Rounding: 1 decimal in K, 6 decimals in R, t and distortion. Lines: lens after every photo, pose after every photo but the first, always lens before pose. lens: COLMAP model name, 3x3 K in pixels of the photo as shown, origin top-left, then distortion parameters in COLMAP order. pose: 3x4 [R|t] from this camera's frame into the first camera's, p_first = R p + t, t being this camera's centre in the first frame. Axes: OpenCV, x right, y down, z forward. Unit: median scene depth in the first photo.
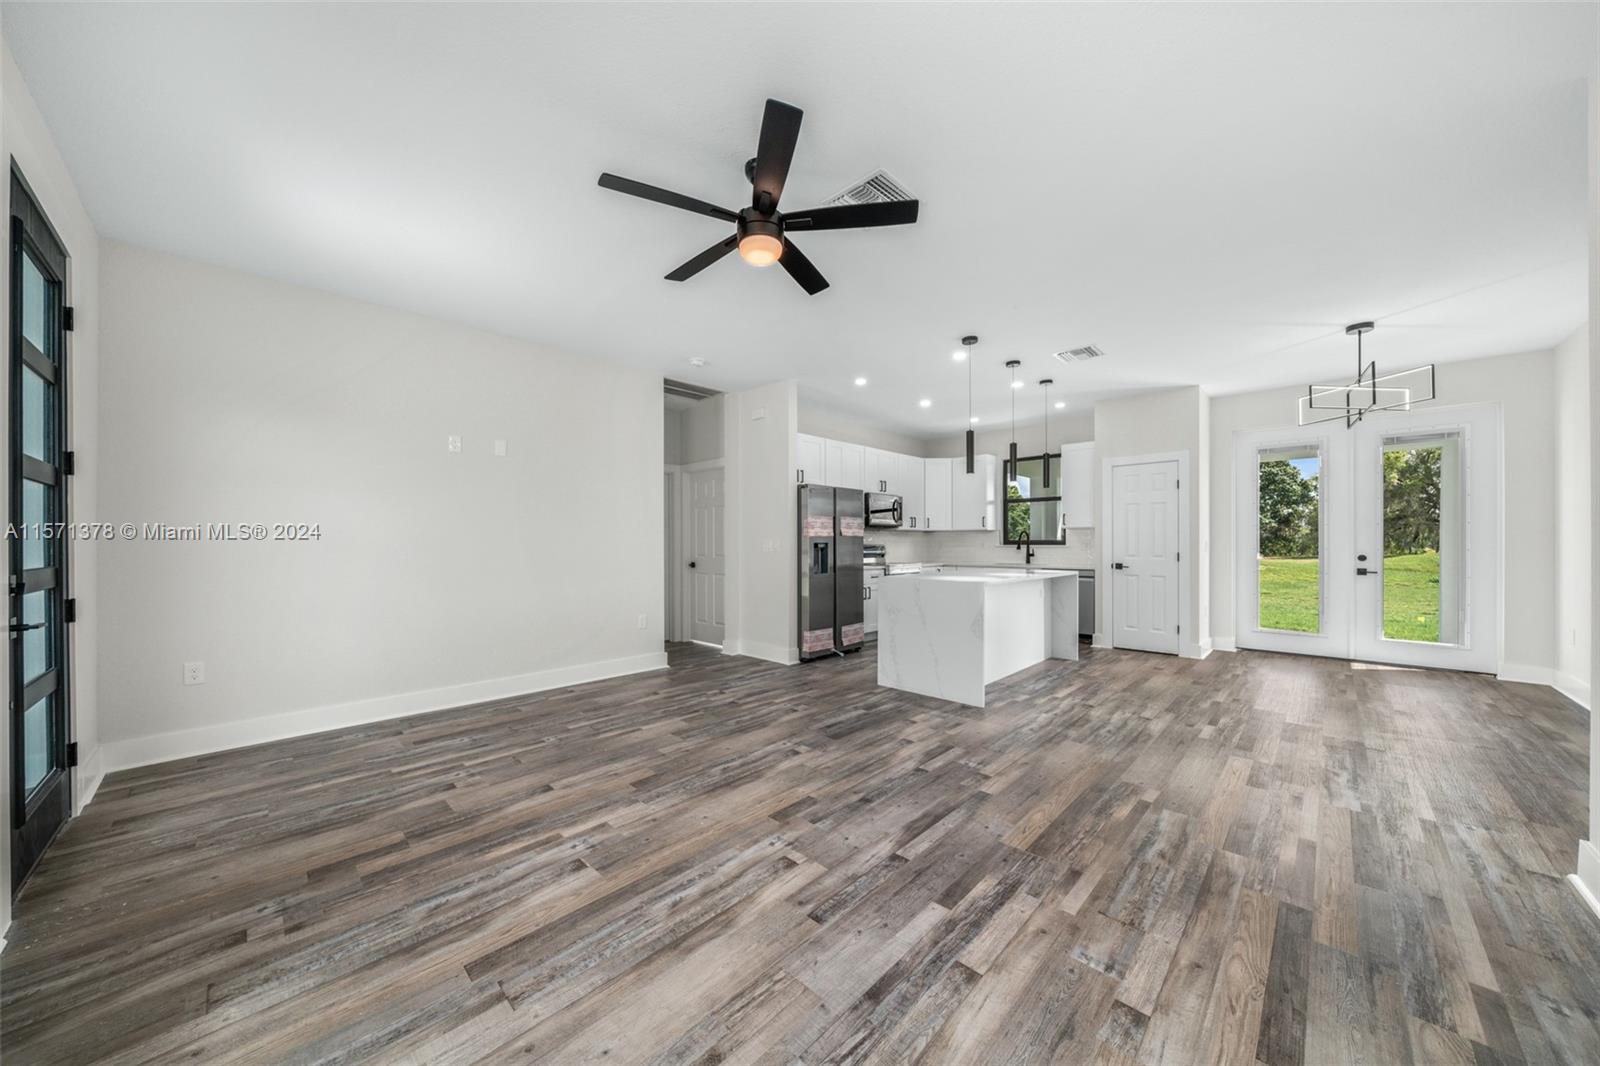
lens RADIAL K [[548.3, 0, 801.4], [0, 548.3, 540.9], [0, 0, 1]] dist [-0.005566, 0.000201]
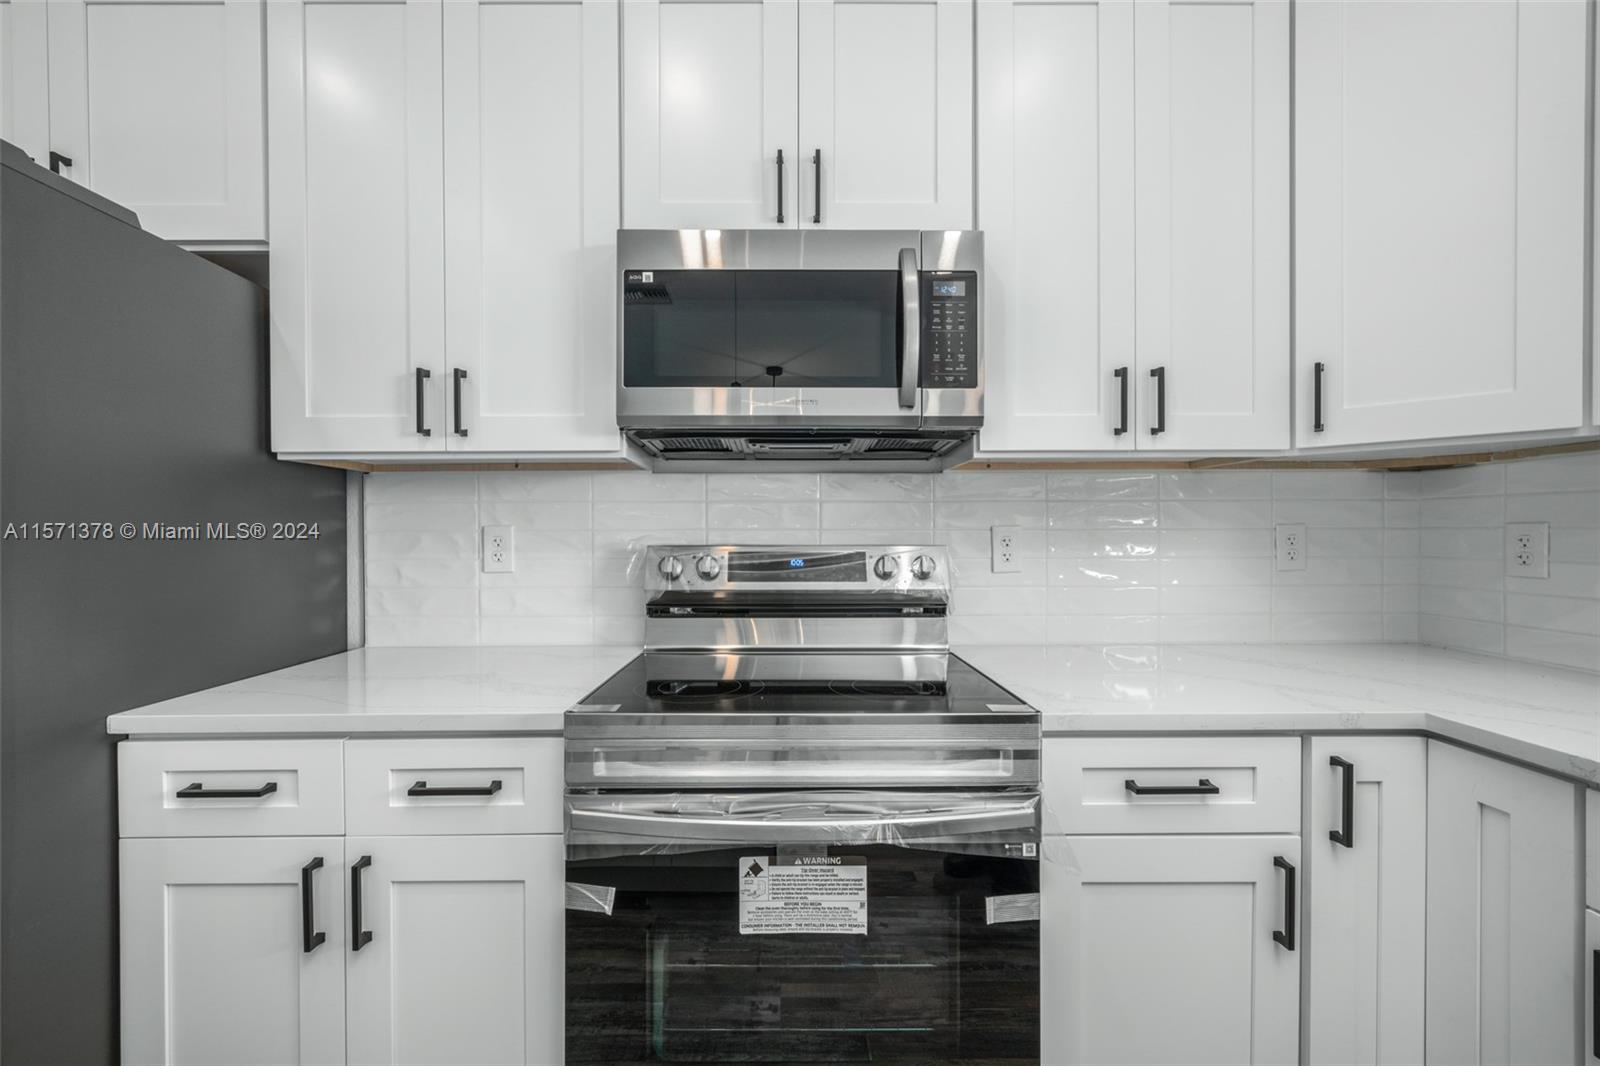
lens RADIAL K [[635.1, 0, 795.8], [0, 635.1, 532.6], [0, 0, 1]] dist [-0.003391, -0.001077]
pose [[0.697932, 0.002466, -0.716160, 0.753384], [0.005983, 0.999939, 0.009275, 0.000185], [0.716139, -0.010758, 0.697874, 2.314271]]
